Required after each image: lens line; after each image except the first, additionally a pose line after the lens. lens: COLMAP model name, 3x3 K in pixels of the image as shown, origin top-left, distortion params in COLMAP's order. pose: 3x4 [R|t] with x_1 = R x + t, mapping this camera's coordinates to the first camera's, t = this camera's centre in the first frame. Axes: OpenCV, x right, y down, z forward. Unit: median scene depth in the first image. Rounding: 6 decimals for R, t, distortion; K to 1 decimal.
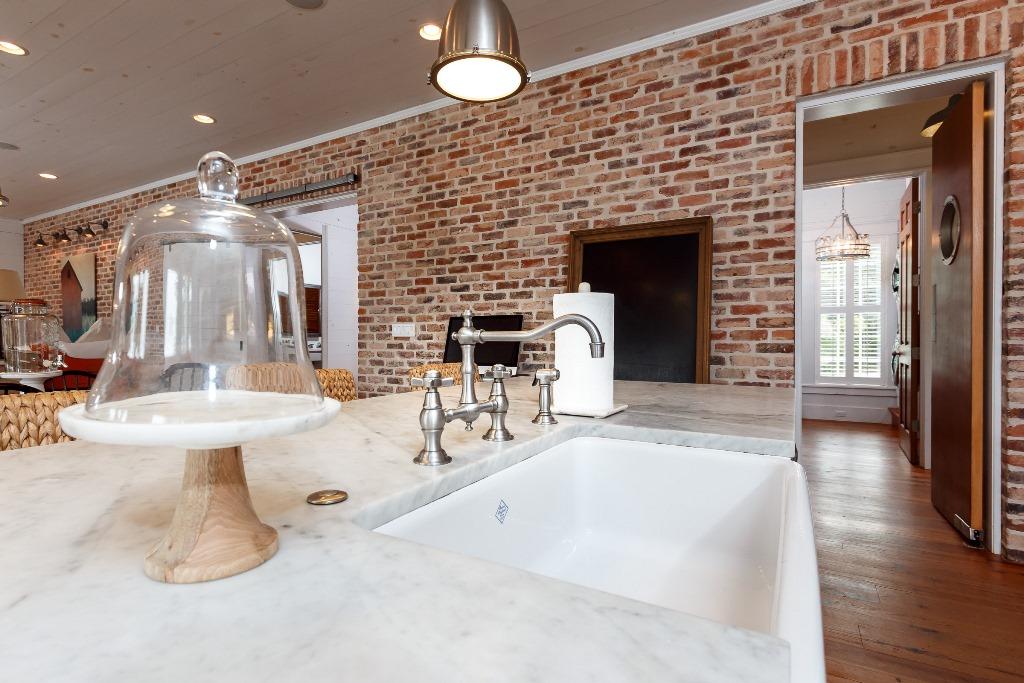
lens RADIAL K [[470.1, 0, 513.3], [0, 470.1, 337.5], [0, 0, 1]] dist [0.014553, -0.003681]
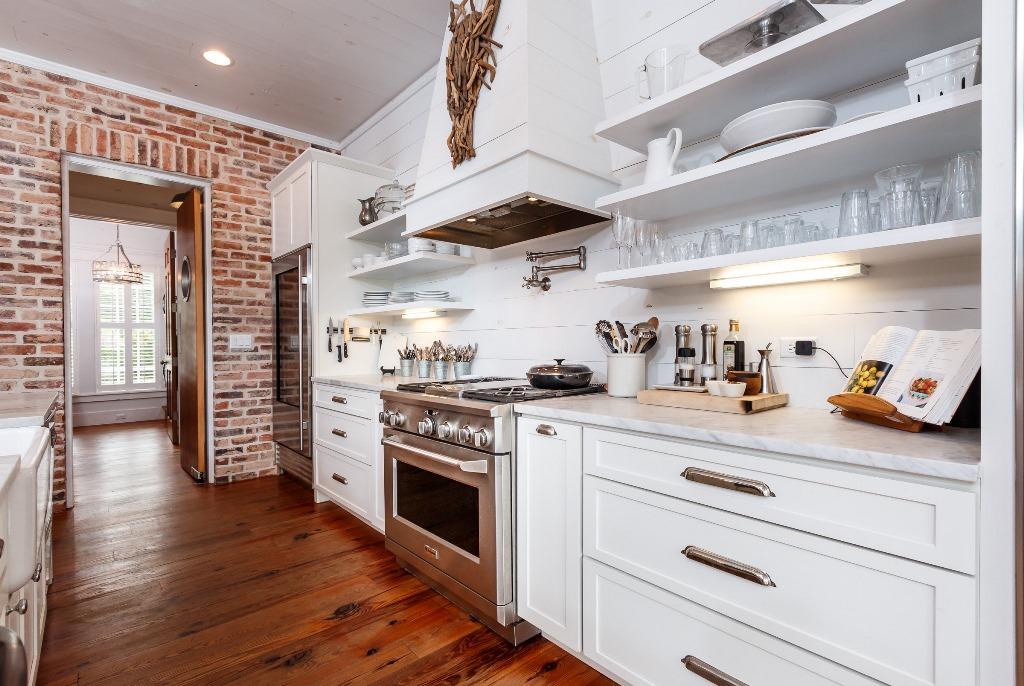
lens RADIAL K [[470.1, 0, 502.0], [0, 470.1, 348.6], [0, 0, 1]] dist [0.014553, -0.003681]
pose [[0.308962, -0.010545, 0.951016, -0.198371], [0.008983, 0.999926, 0.008169, -0.007940], [-0.951032, 0.006019, 0.309034, -0.413604]]
